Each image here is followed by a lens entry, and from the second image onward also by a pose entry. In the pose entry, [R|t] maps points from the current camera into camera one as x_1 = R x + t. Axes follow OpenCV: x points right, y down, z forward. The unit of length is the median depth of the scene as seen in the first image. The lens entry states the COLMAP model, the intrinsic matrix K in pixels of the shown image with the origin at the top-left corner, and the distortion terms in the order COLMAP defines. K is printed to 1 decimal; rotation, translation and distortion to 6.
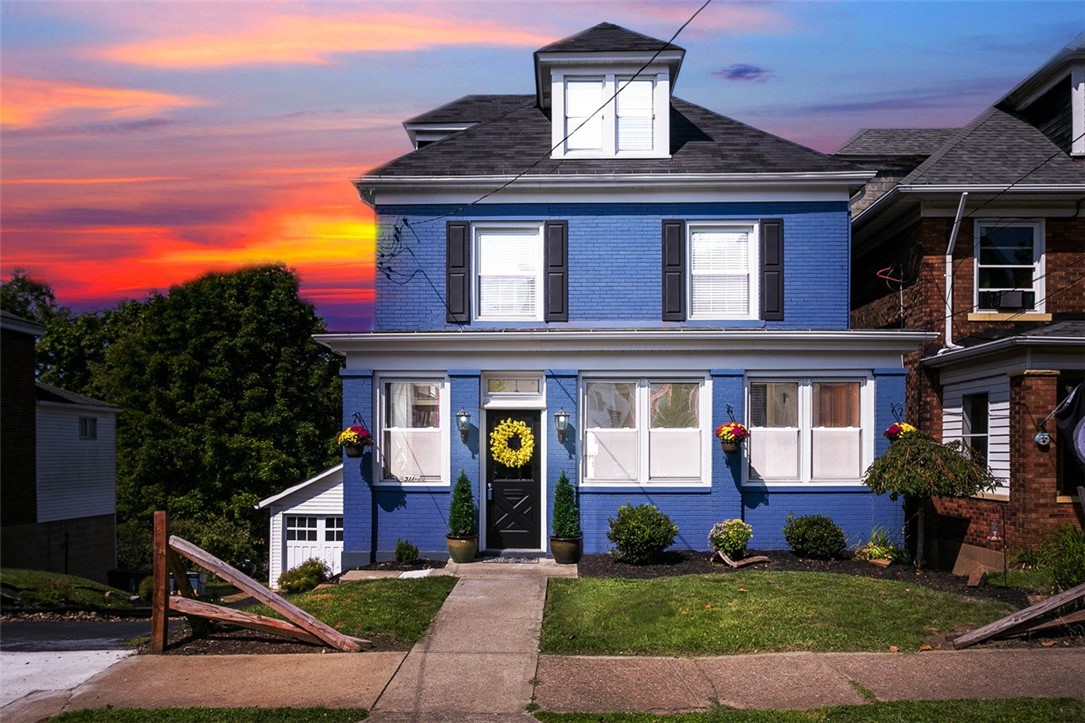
lens RADIAL K [[892.4, 0, 542.1], [0, 892.4, 440.0], [0, 0, 1]] dist [-0.010988, -0.001663]
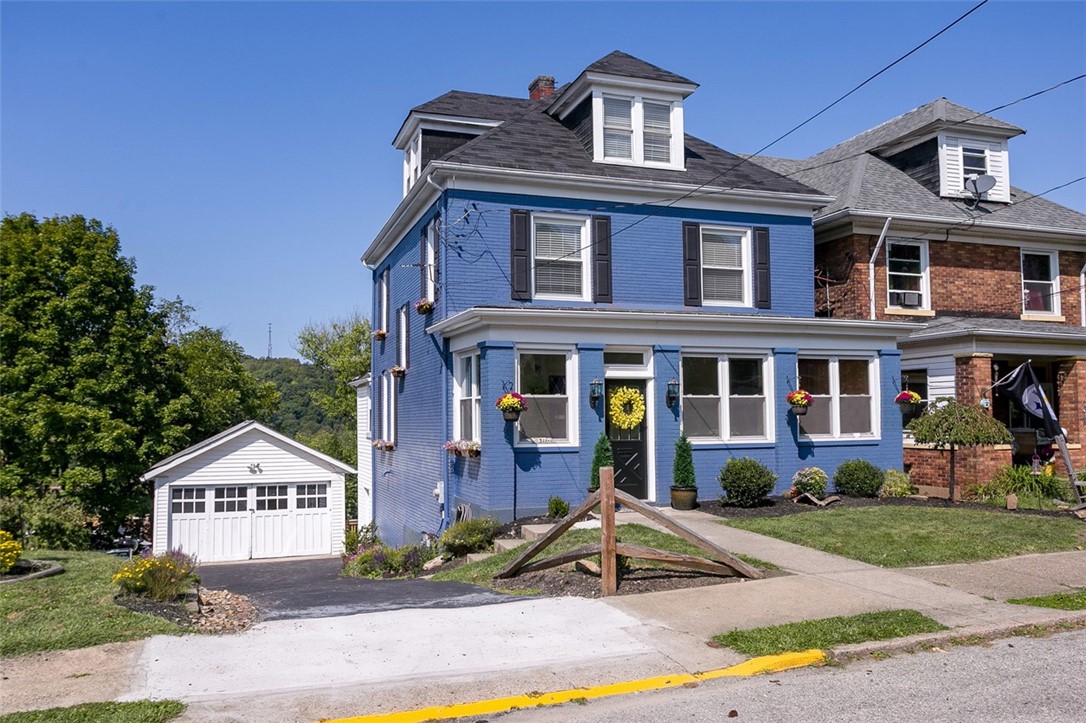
lens RADIAL K [[847.6, 0, 543.0], [0, 847.6, 361.5], [0, 0, 1]] dist [-0.004297, 0.001993]
pose [[0.937771, 0.014804, 0.346938, -0.427348], [0.004455, 0.998496, -0.054648, 0.002393], [-0.347225, 0.052793, 0.936295, 0.007330]]
